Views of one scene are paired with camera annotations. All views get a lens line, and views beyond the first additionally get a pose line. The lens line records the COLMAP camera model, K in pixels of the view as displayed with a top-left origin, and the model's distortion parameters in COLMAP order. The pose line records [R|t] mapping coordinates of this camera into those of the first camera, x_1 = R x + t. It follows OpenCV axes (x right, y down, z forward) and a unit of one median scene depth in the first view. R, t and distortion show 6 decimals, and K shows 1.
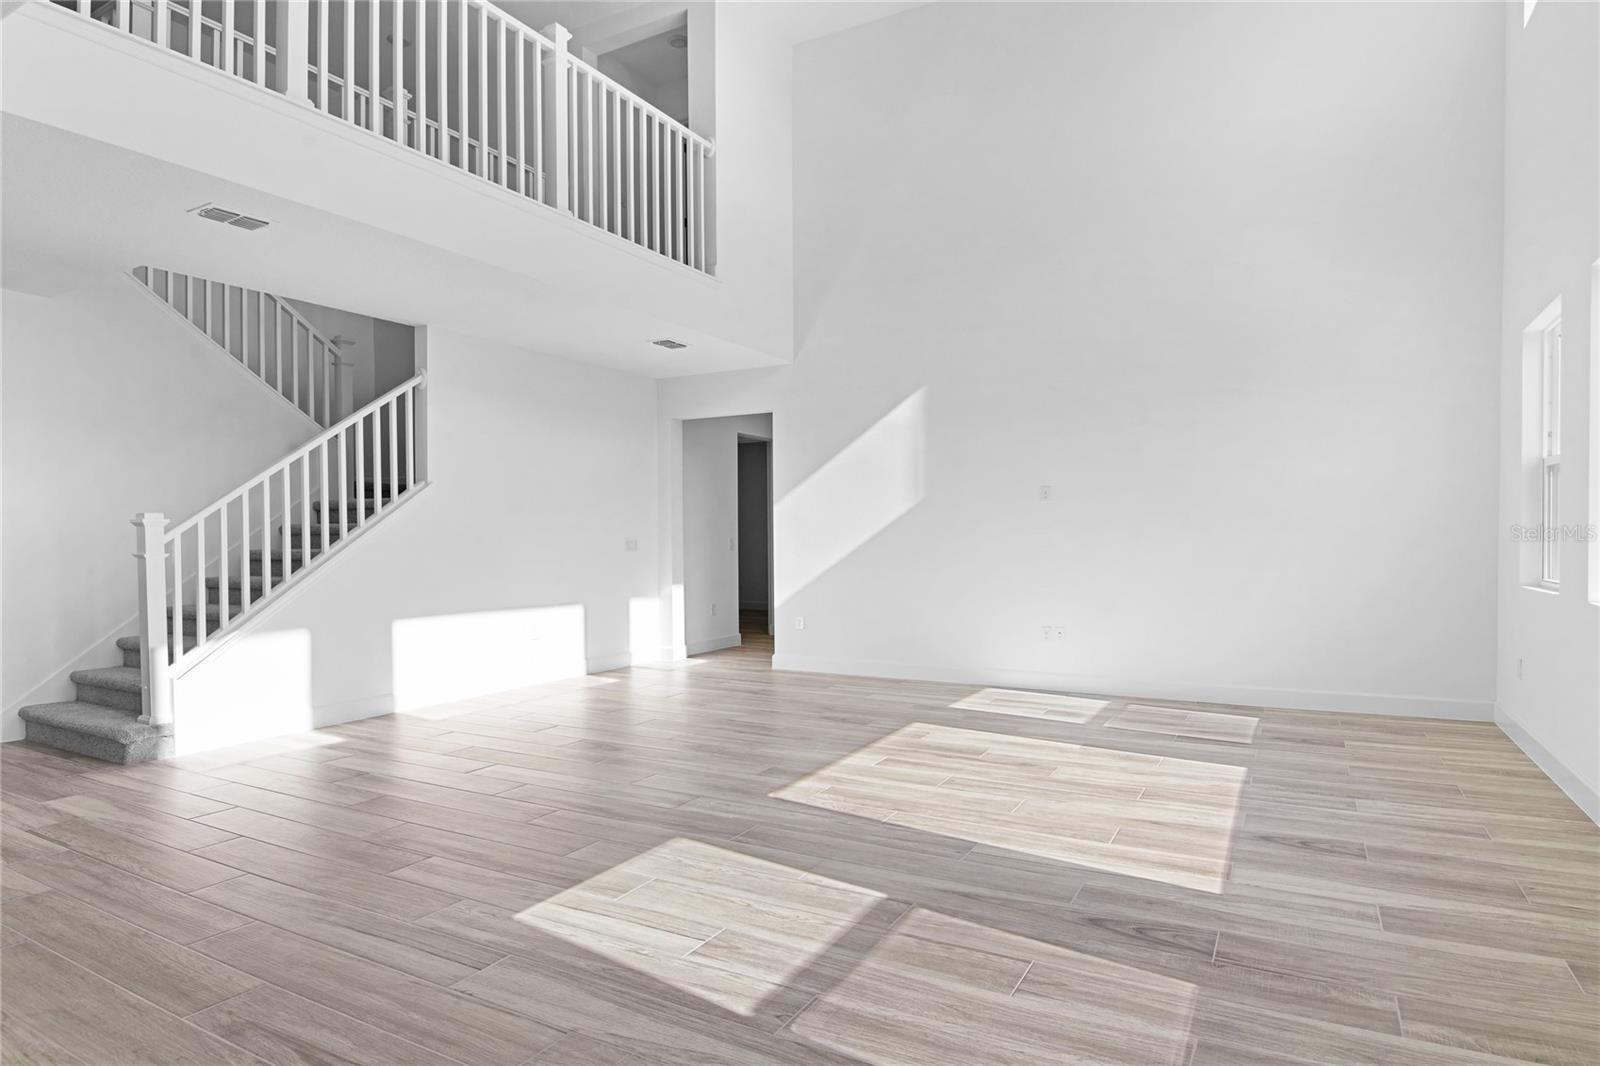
lens RADIAL K [[818.5, 0, 806.4], [0, 818.5, 541.1], [0, 0, 1]] dist [-0.027050, -0.005414]
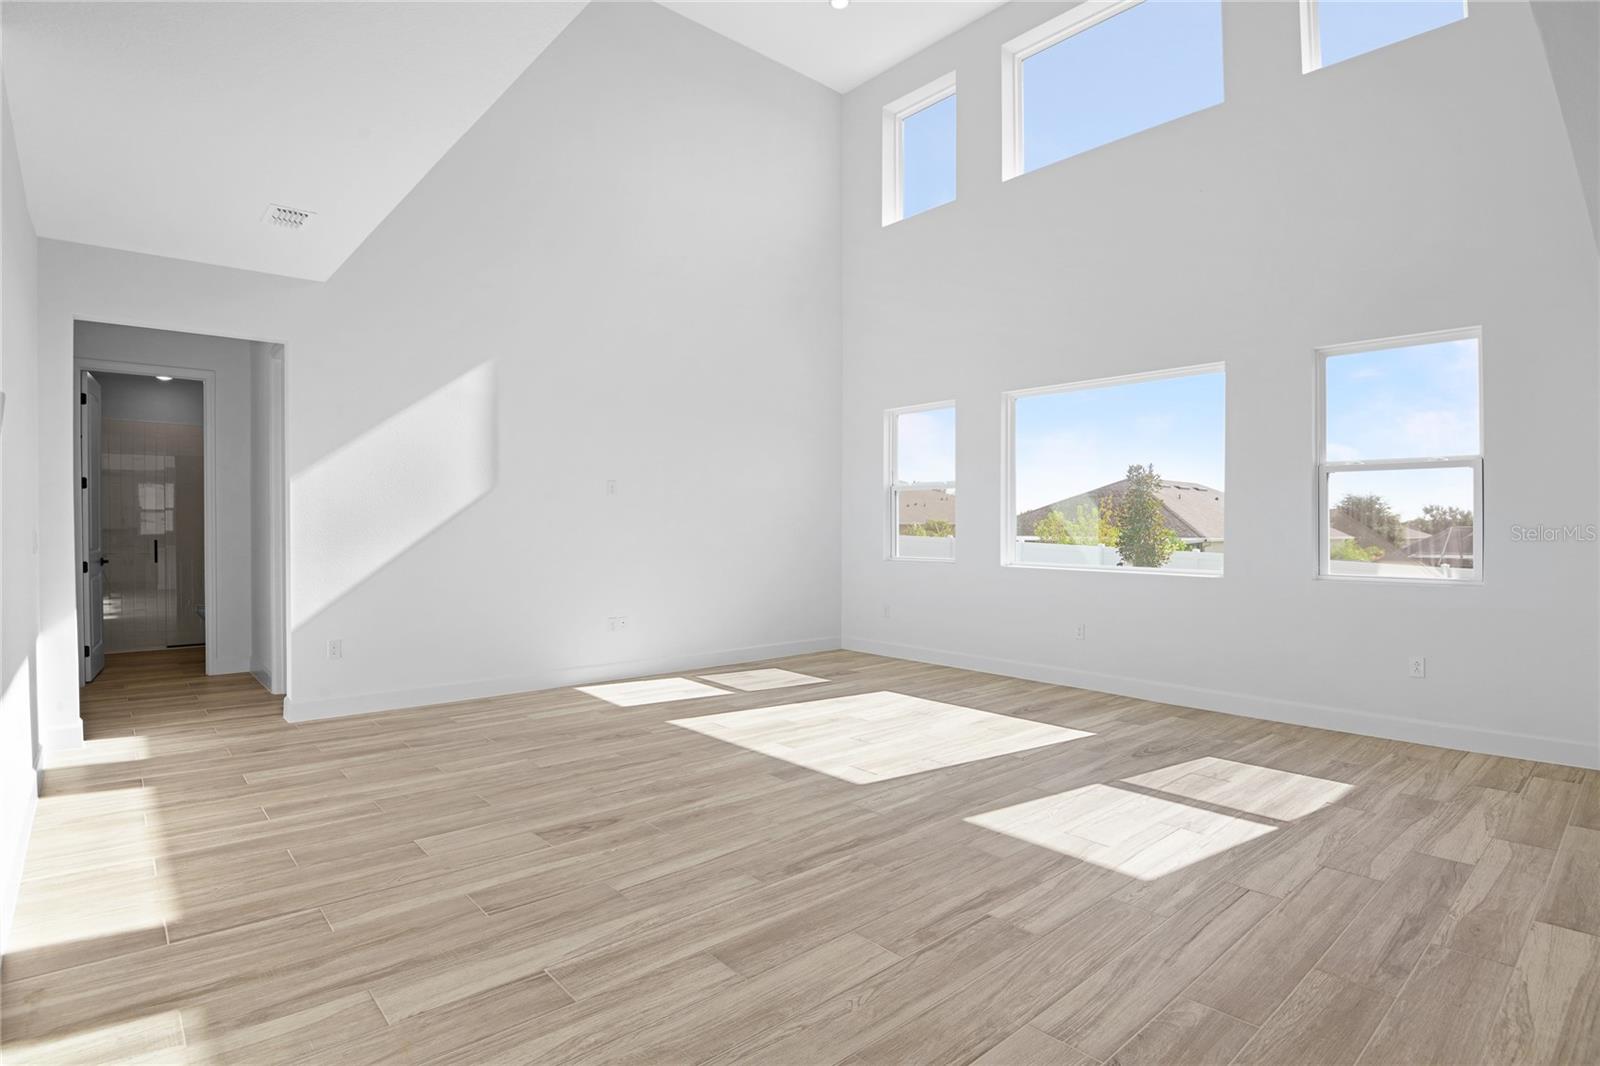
lens RADIAL K [[818.5, 0, 805.9], [0, 818.5, 529.3], [0, 0, 1]] dist [-0.027050, -0.005414]
pose [[0.384767, -0.000617, 0.923013, -1.416939], [0.001570, 0.999999, 0.000014, -0.023544], [-0.923012, 0.001443, 0.384768, 0.895582]]
